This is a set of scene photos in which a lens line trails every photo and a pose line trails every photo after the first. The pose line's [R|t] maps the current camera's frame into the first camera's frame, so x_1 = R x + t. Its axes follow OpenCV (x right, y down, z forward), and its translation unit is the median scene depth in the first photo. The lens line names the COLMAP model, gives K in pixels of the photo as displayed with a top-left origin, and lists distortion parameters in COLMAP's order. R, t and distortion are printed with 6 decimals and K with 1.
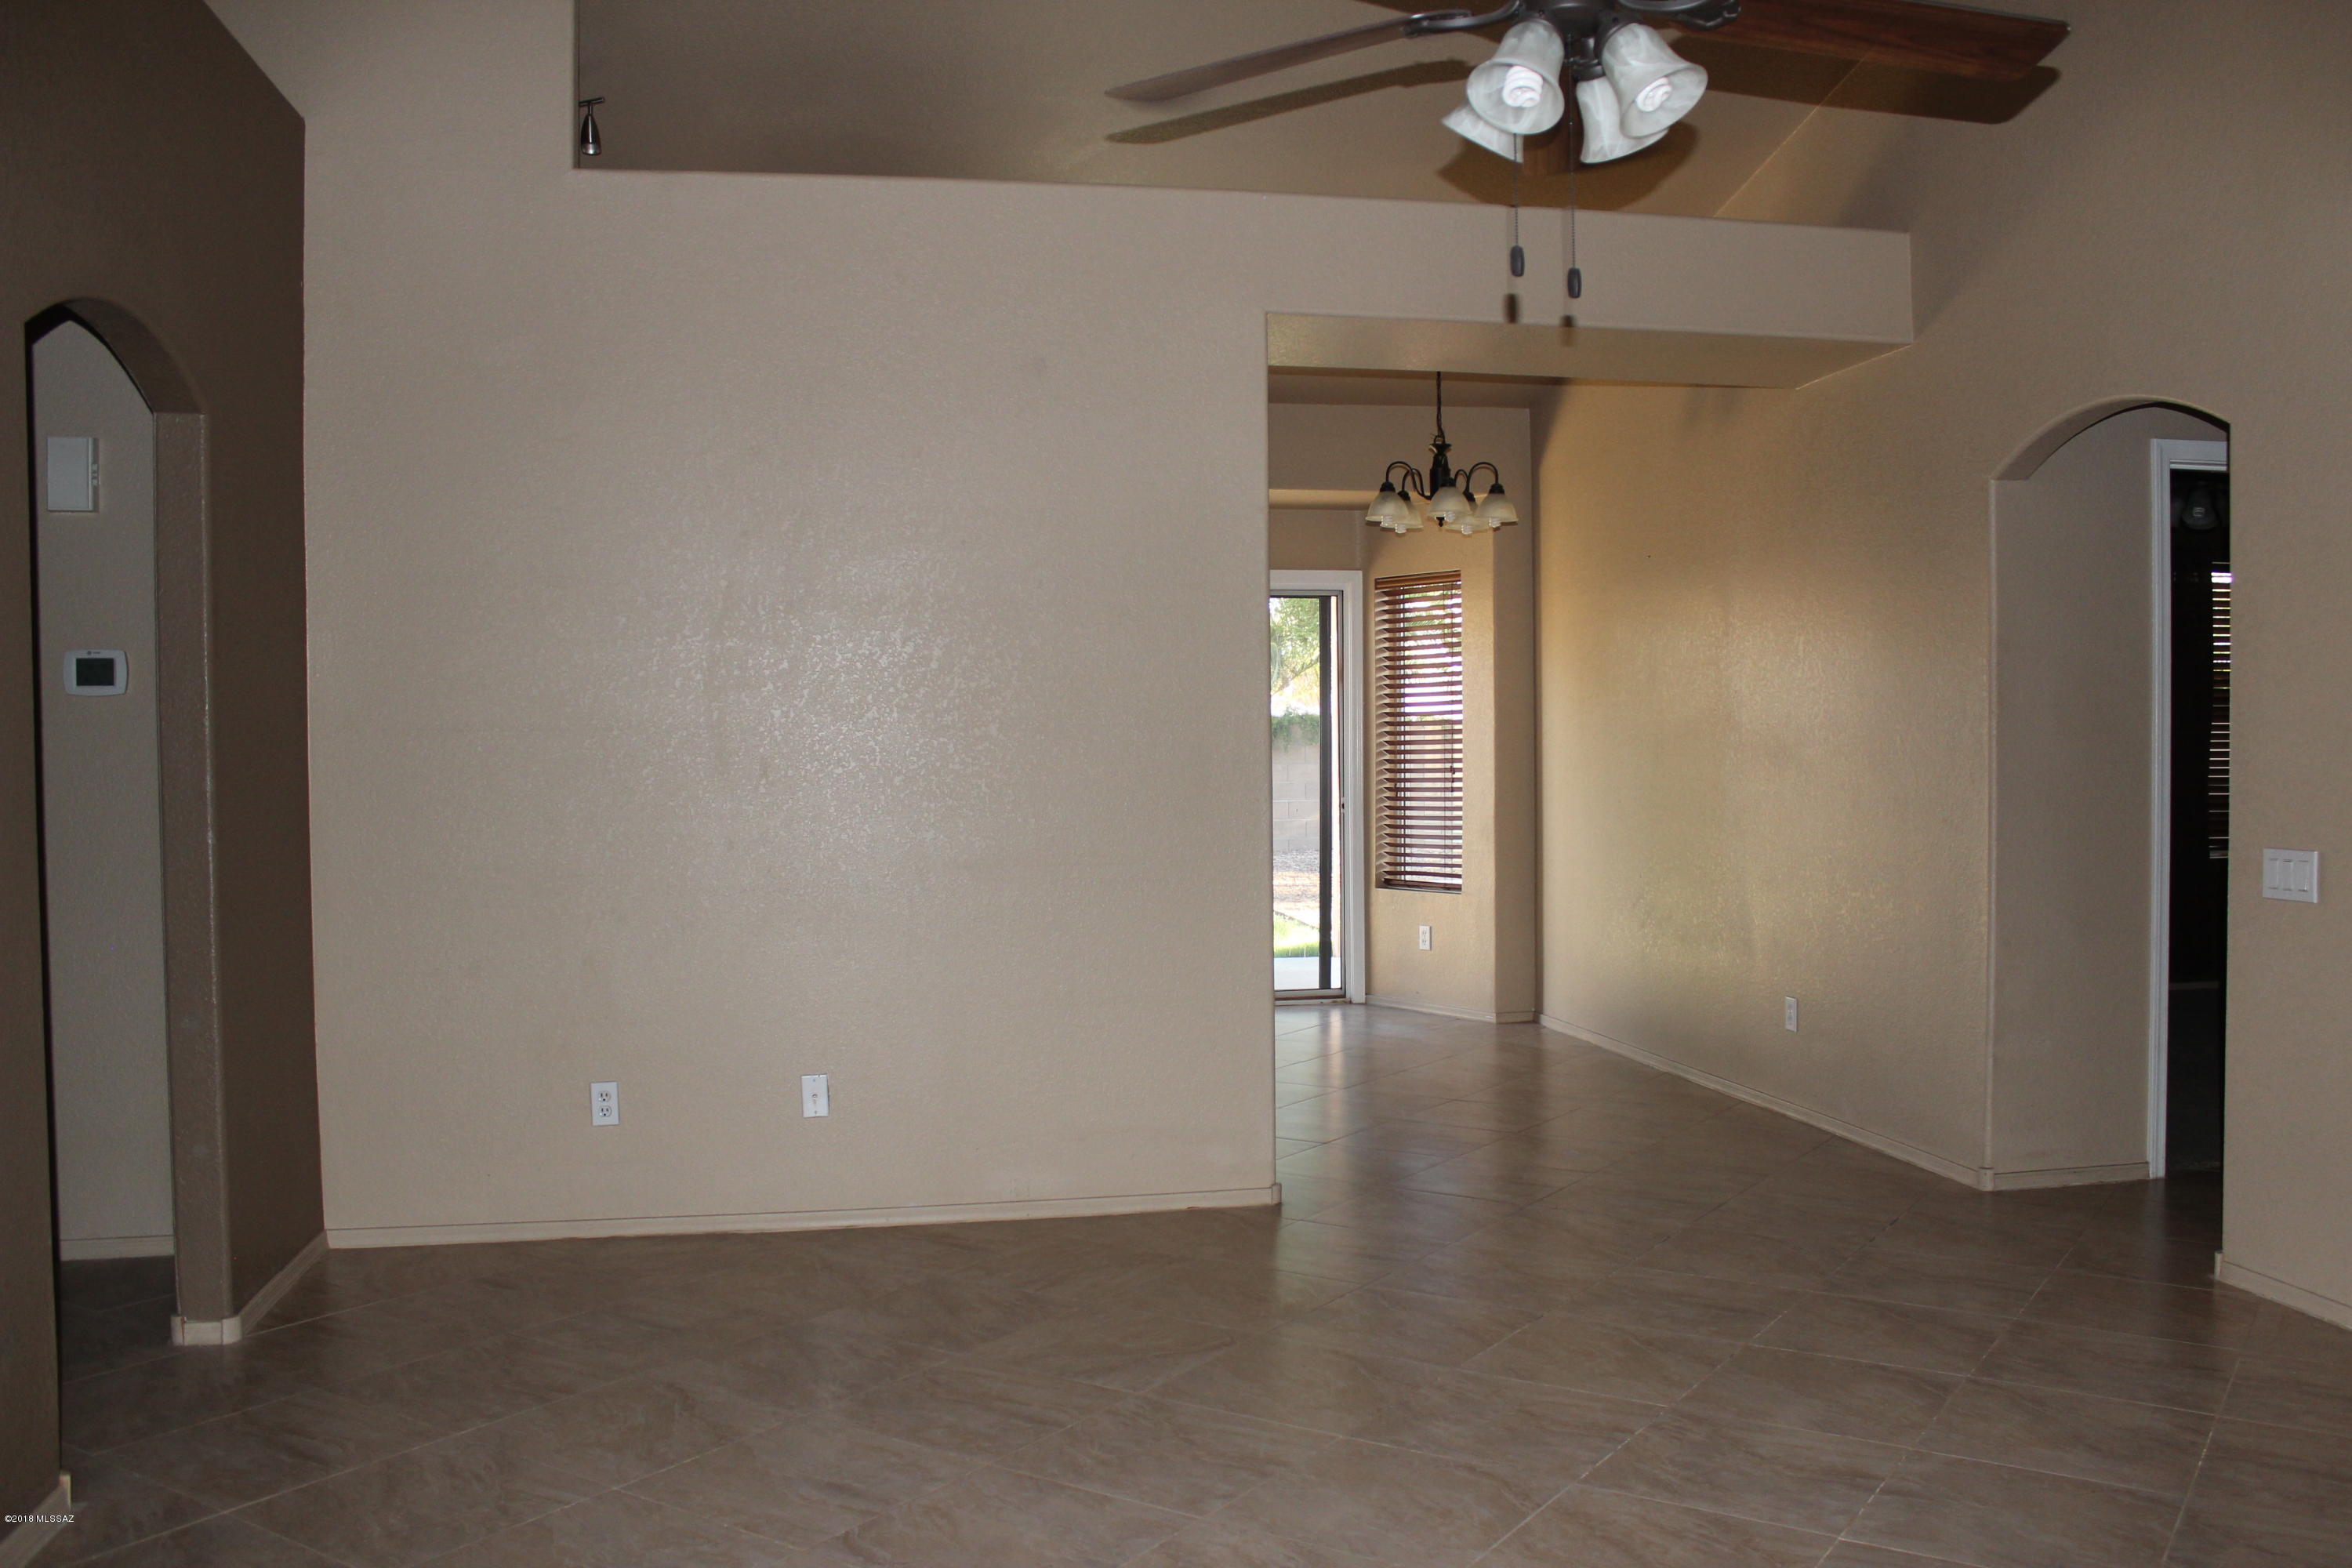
lens RADIAL K [[1985.9, 0, 1176.0], [0, 1985.9, 784.0], [0, 0, 1]] dist [-0.127533, 0.126010]
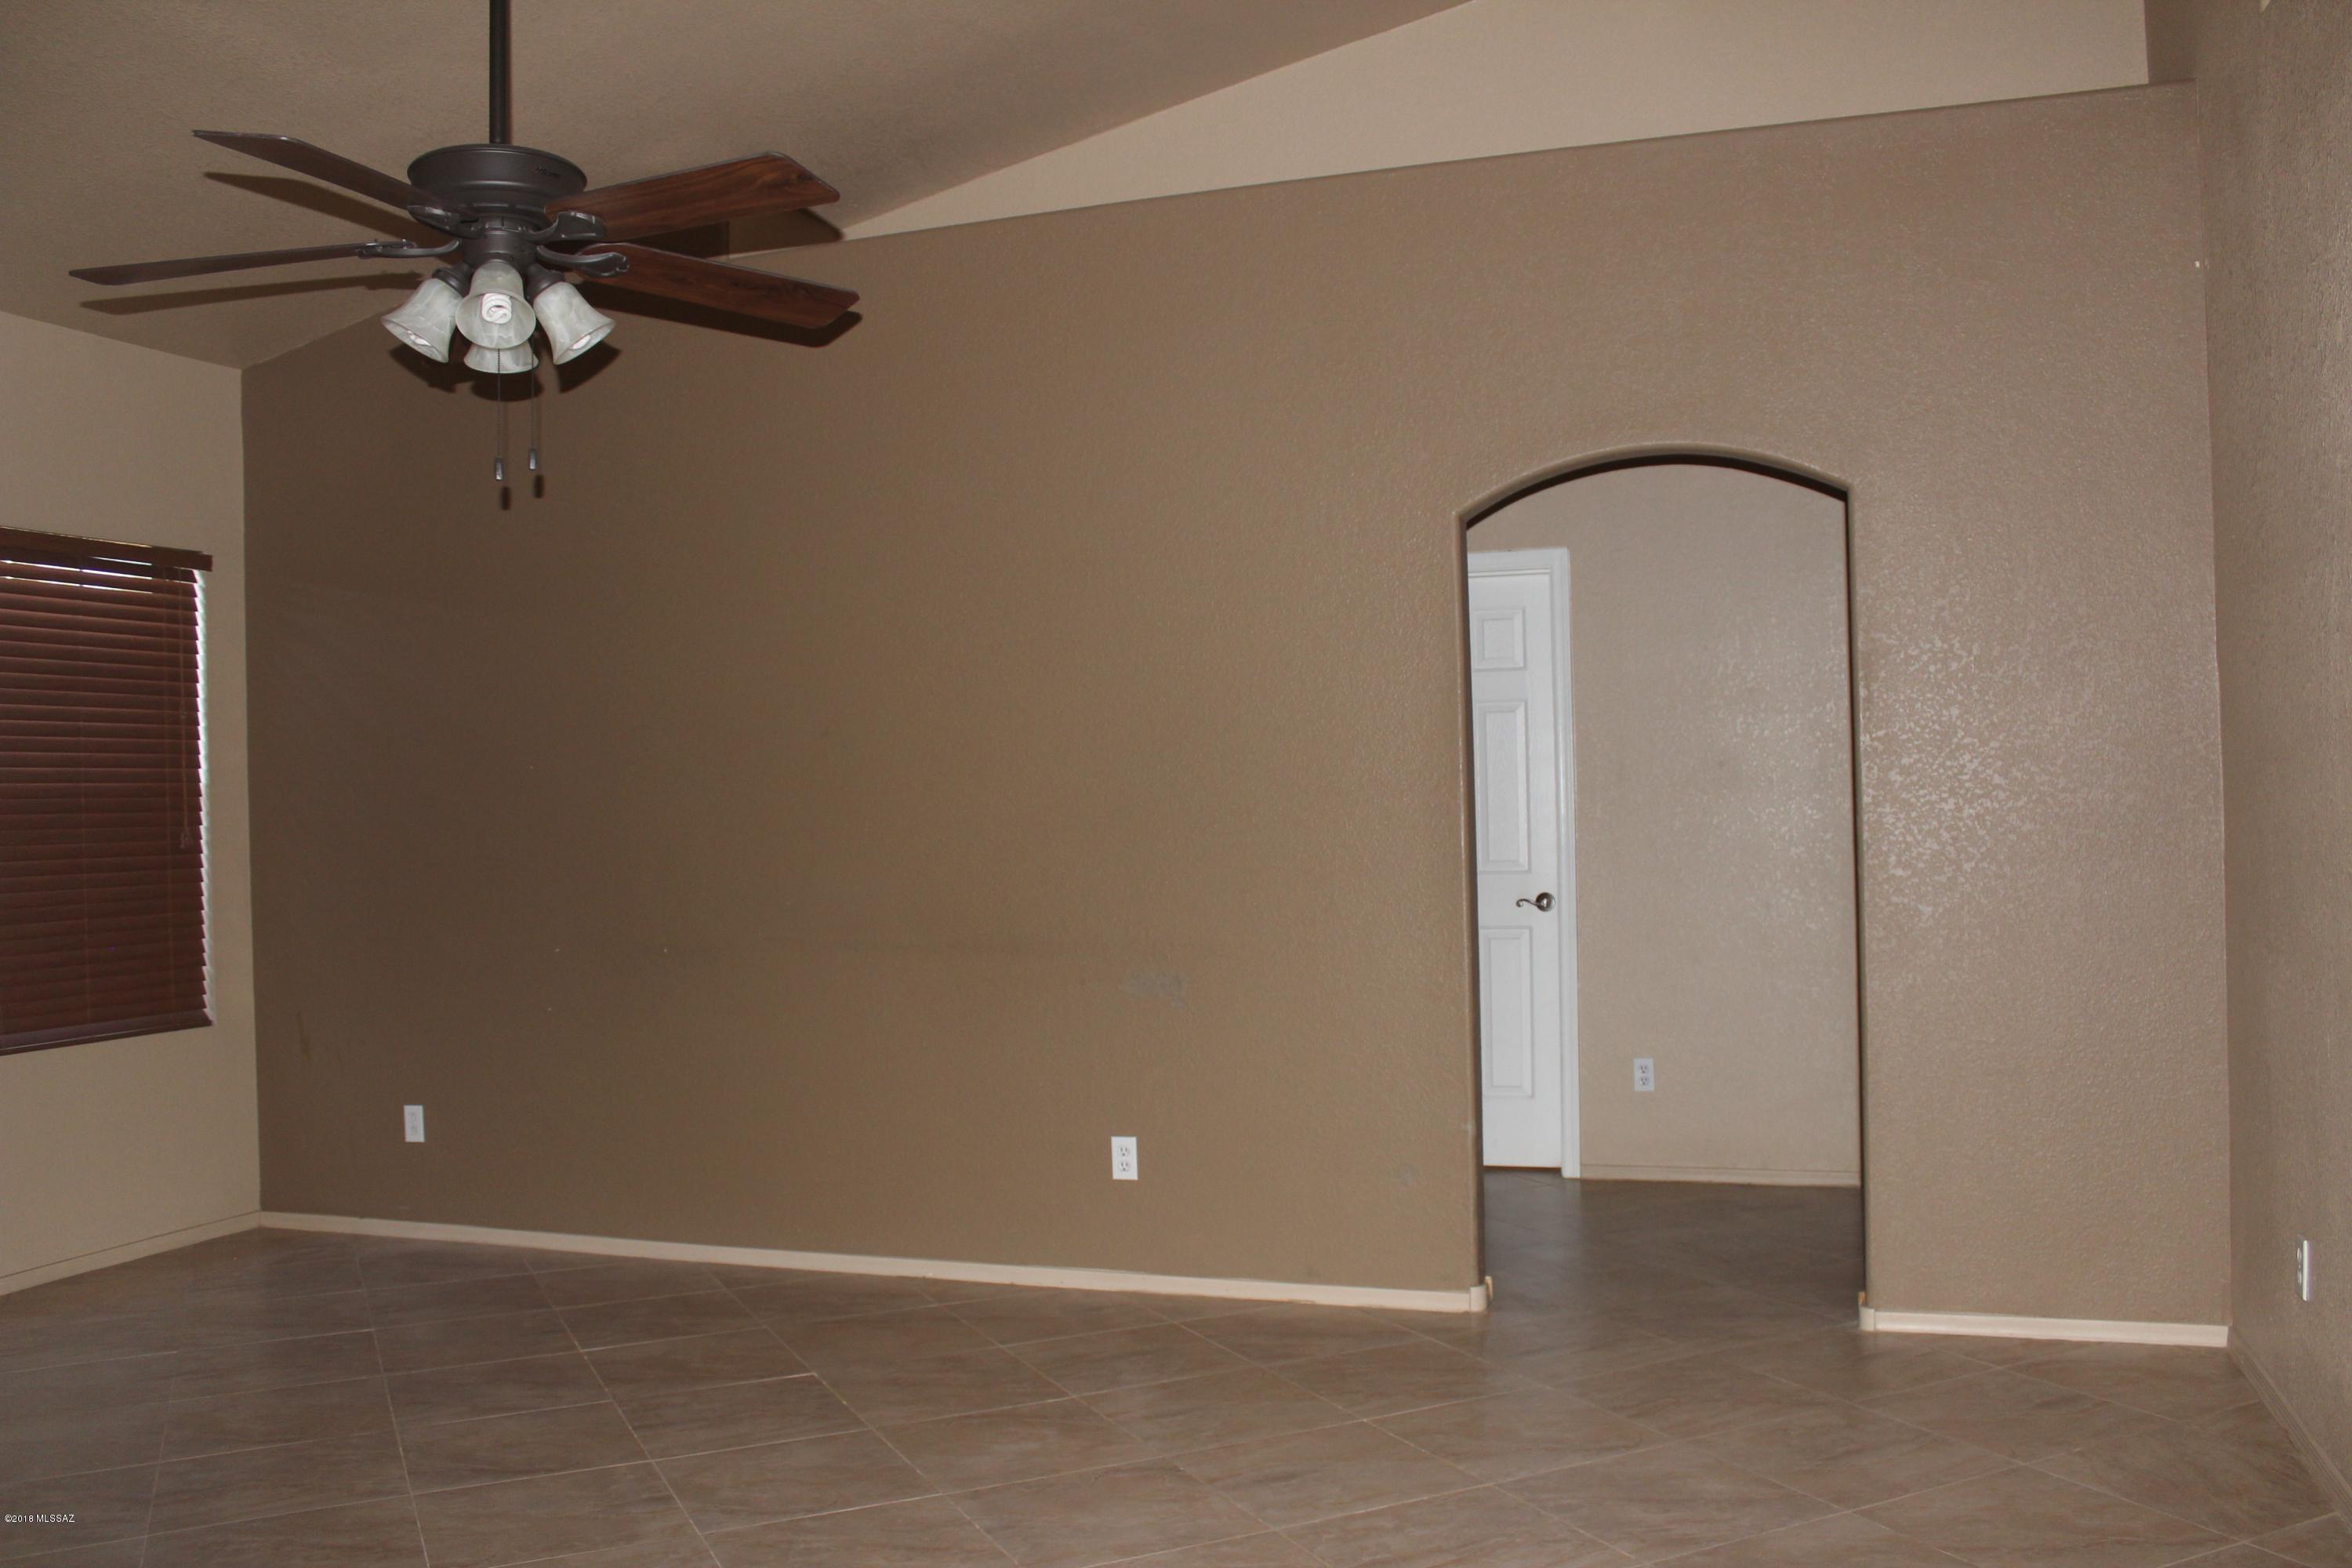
lens RADIAL K [[1985.9, 0, 1176.0], [0, 1985.9, 784.0], [0, 0, 1]] dist [-0.127533, 0.126010]
pose [[-0.506363, 0.011075, -0.862249, 0.667213], [0.015072, 0.999878, 0.003992, -0.032463], [0.862189, -0.010974, -0.506468, 1.241909]]
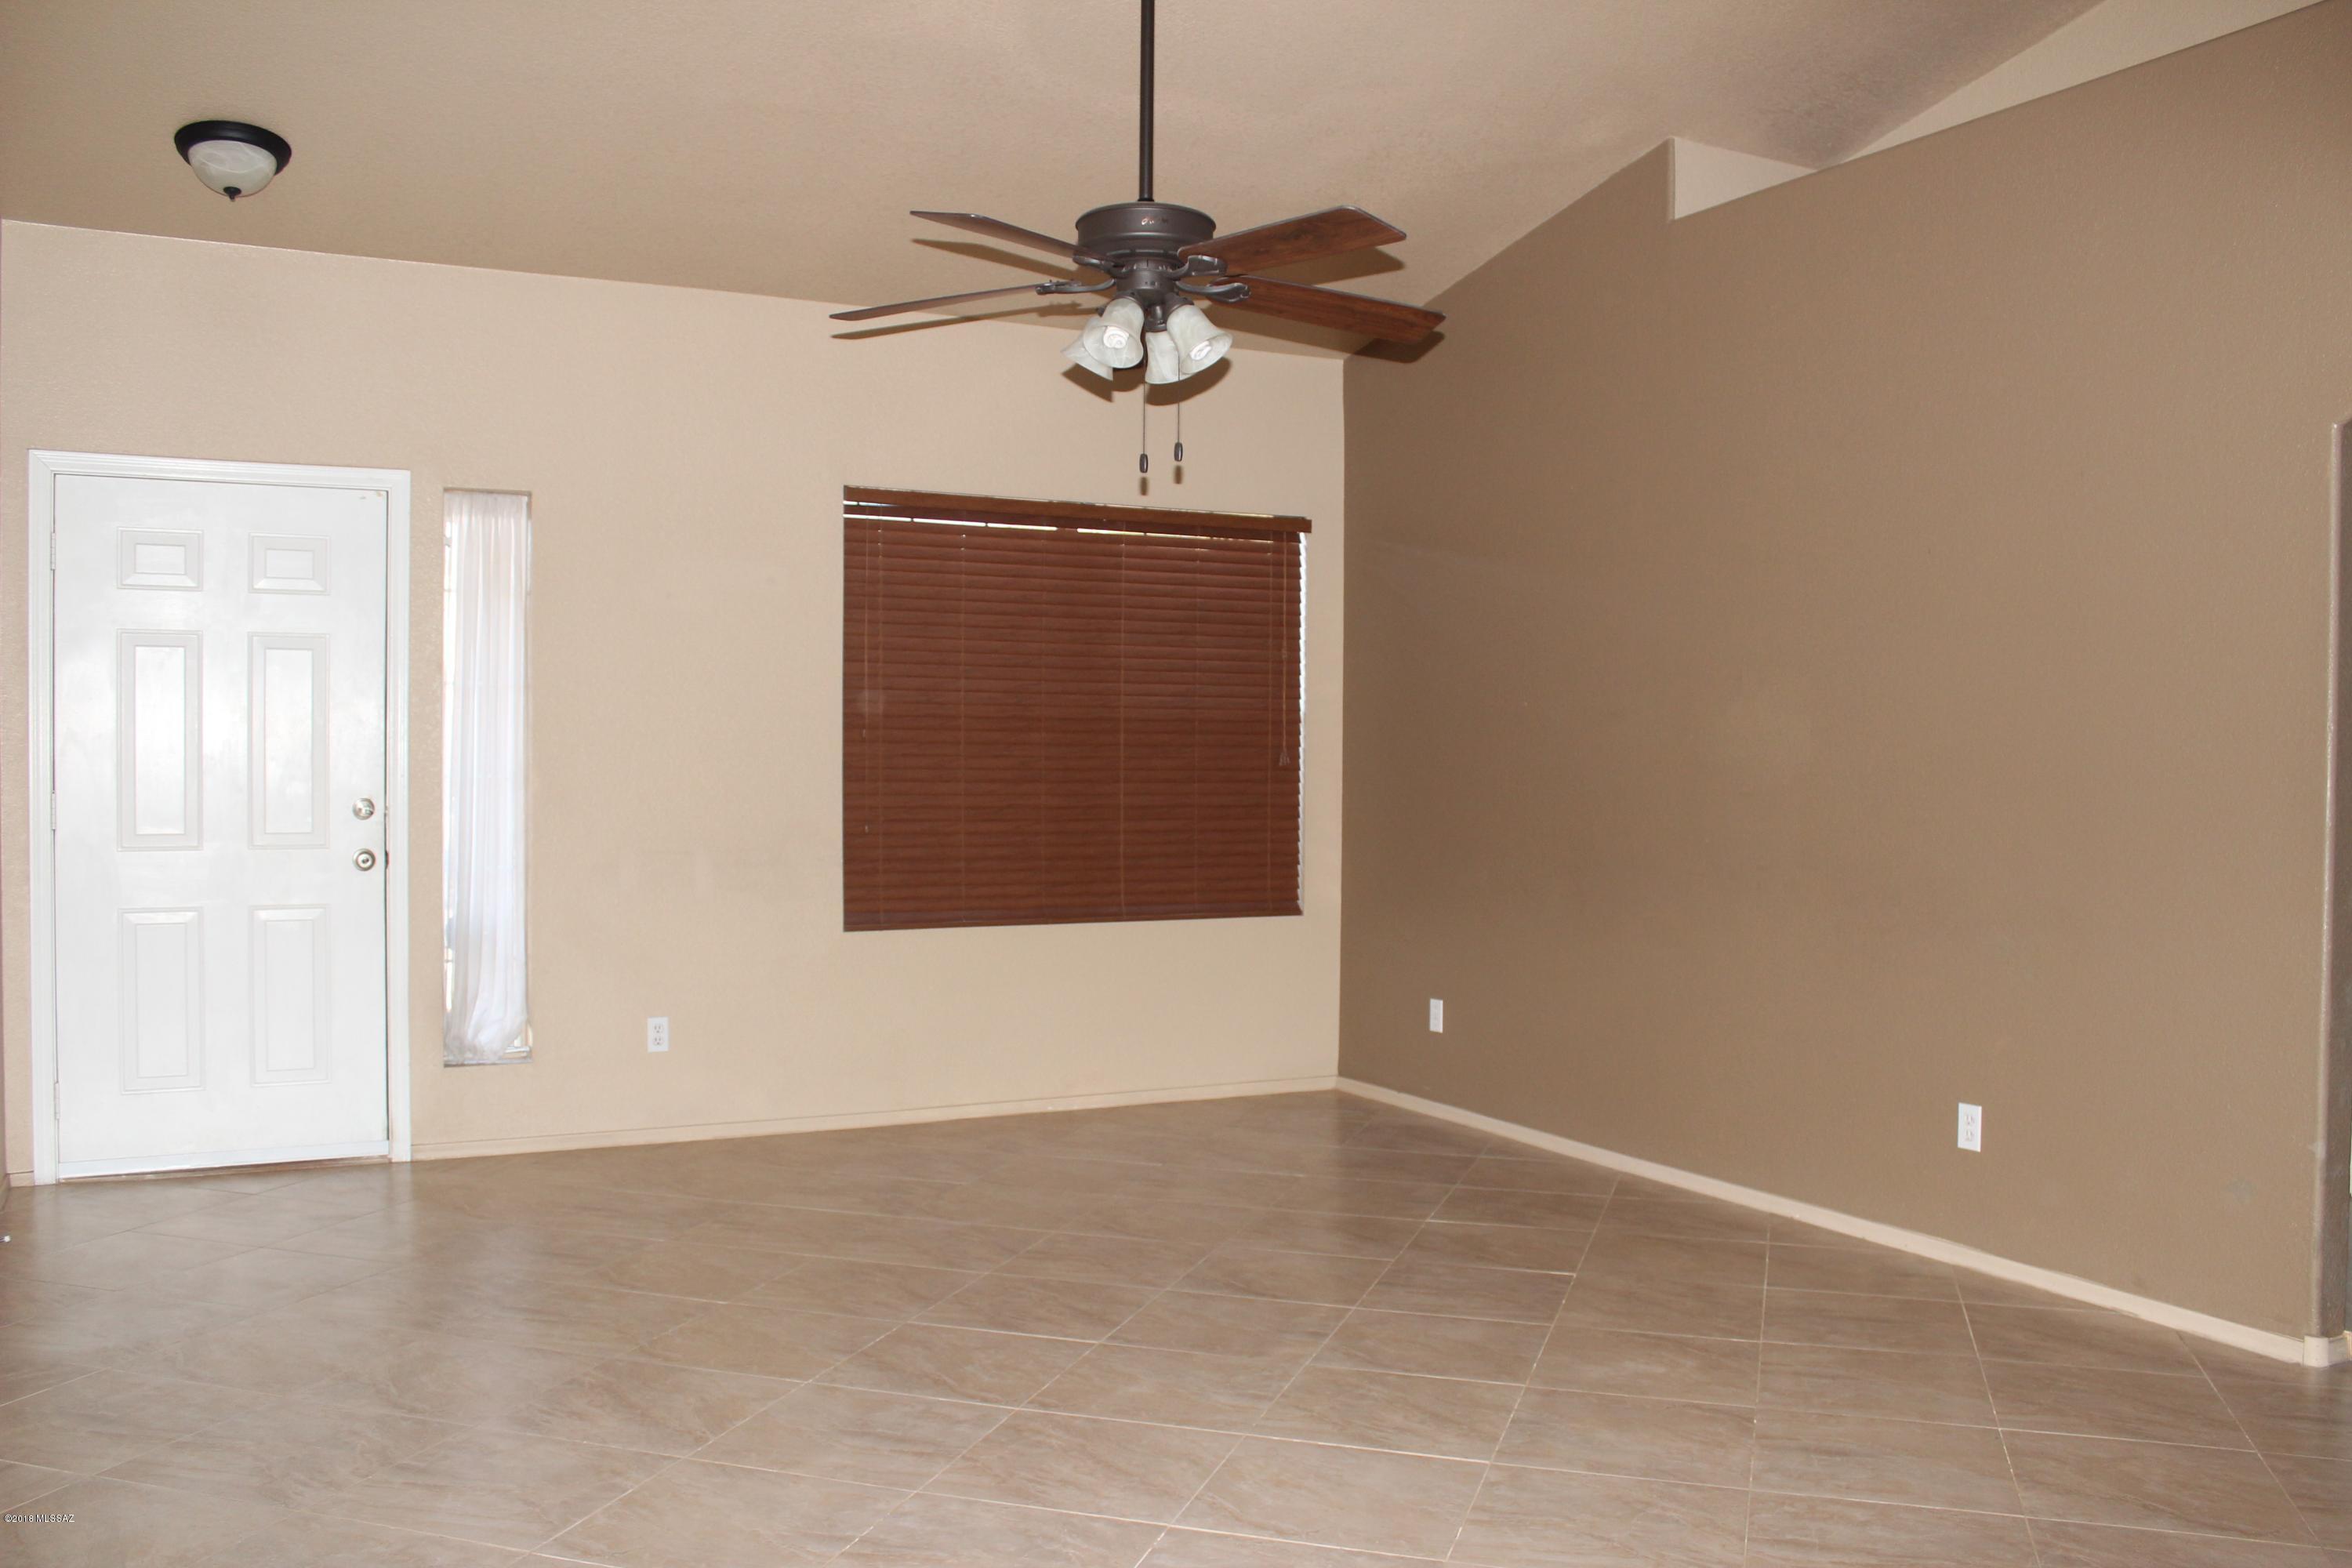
lens RADIAL K [[1985.9, 0, 1176.0], [0, 1985.9, 784.0], [0, 0, 1]] dist [-0.127533, 0.126010]
pose [[-0.957689, 0.002369, -0.287795, 0.388648], [-0.006960, 0.999483, 0.031388, -0.028865], [0.287721, 0.032063, -0.957177, 1.556570]]
